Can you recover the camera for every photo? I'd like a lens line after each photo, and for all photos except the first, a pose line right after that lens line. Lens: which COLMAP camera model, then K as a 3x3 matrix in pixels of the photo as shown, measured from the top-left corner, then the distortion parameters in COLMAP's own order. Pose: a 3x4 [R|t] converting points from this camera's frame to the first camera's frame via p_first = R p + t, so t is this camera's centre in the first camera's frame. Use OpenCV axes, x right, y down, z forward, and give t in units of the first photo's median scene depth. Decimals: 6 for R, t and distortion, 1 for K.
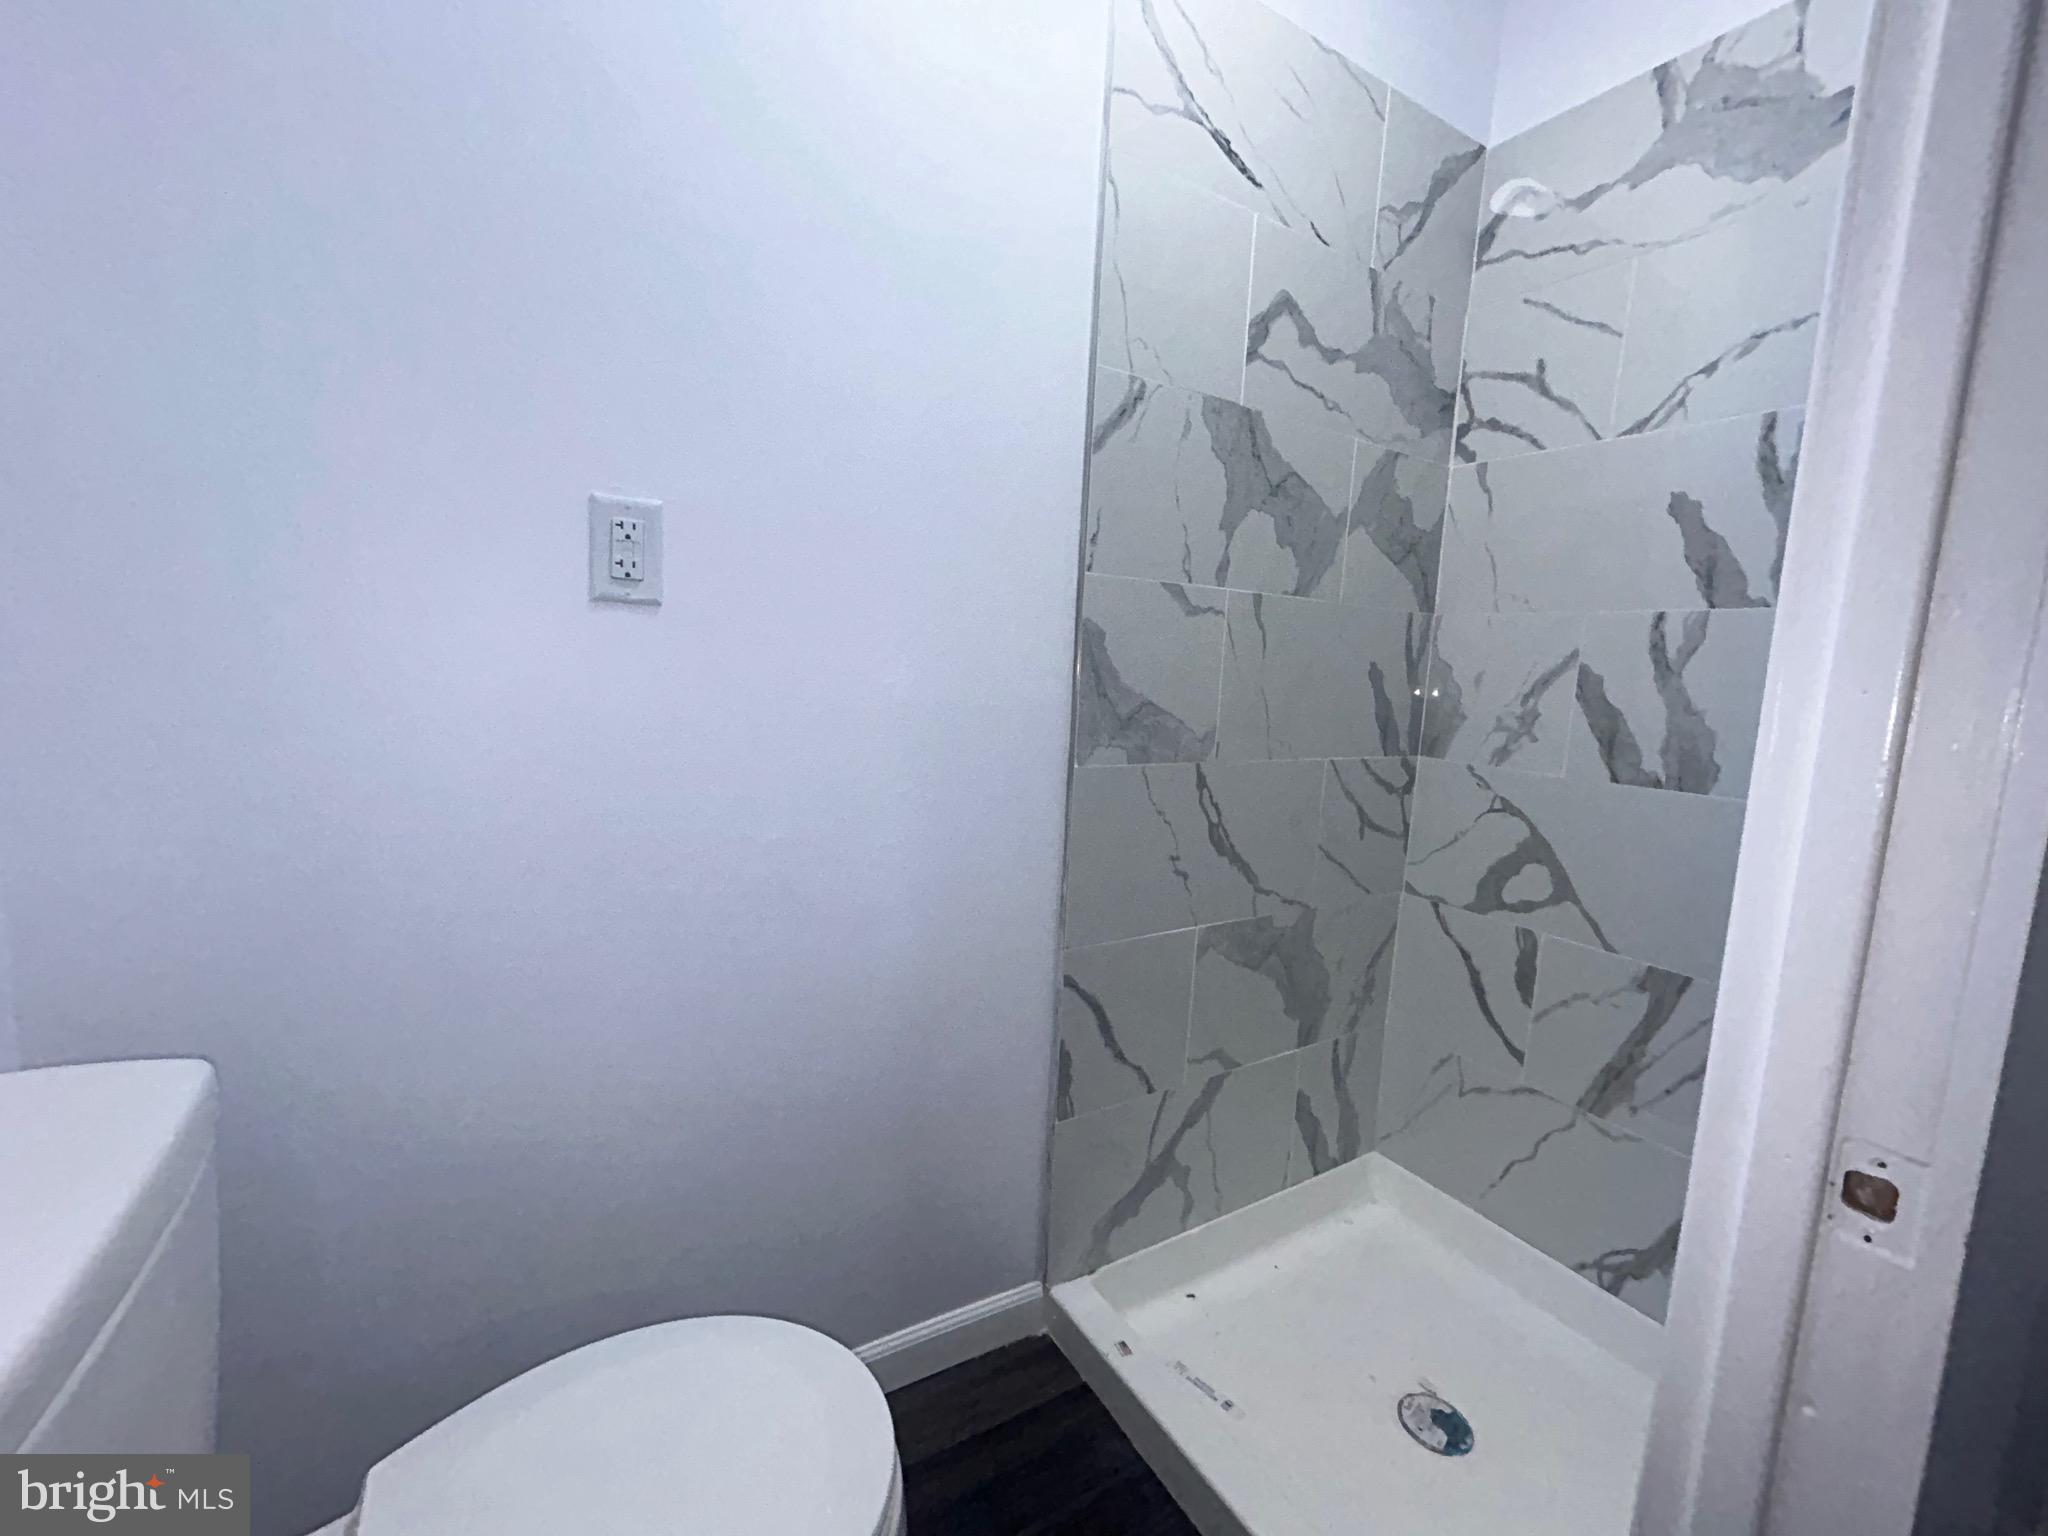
lens RADIAL K [[834.3, 0, 1022.9], [0, 834.3, 765.4], [0, 0, 1]] dist [0.000980, 0.000652]
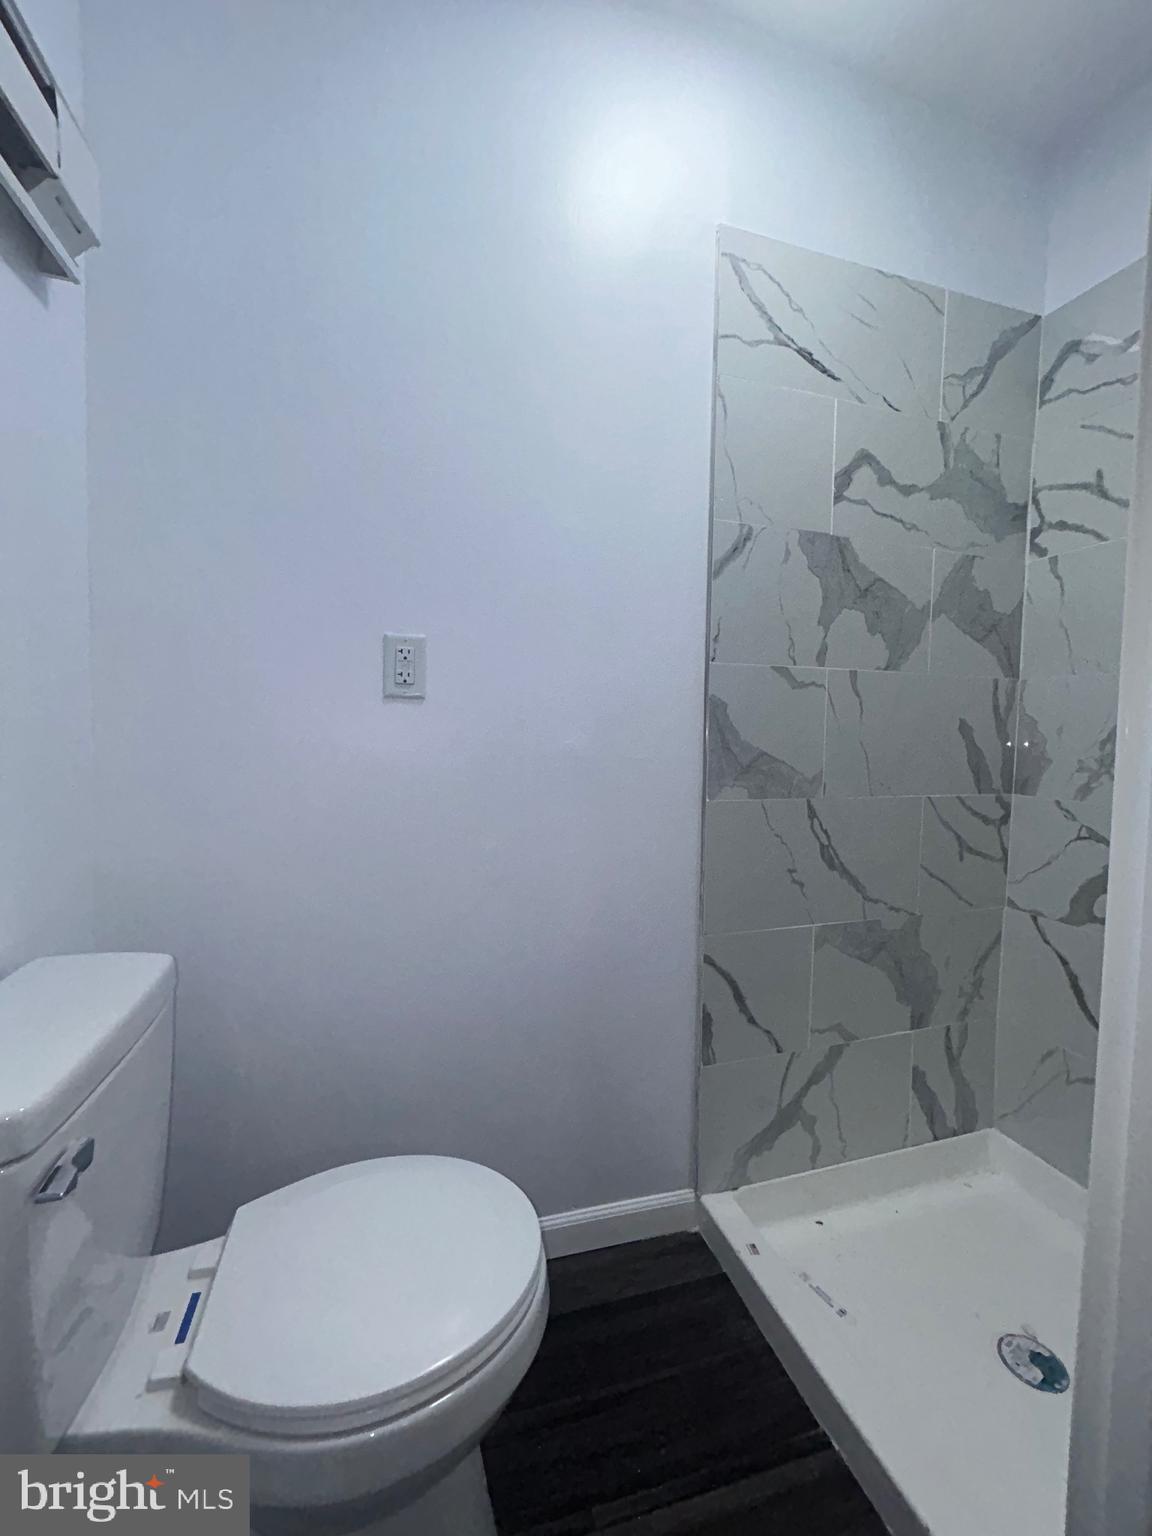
lens RADIAL K [[625.7, 0, 578.1], [0, 625.7, 766.4], [0, 0, 1]] dist [0.000980, 0.000652]
pose [[0.970075, -0.020388, -0.241948, 0.098902], [0.002282, 0.997190, -0.074877, 0.020031], [0.242795, 0.072084, 0.967396, -0.057782]]
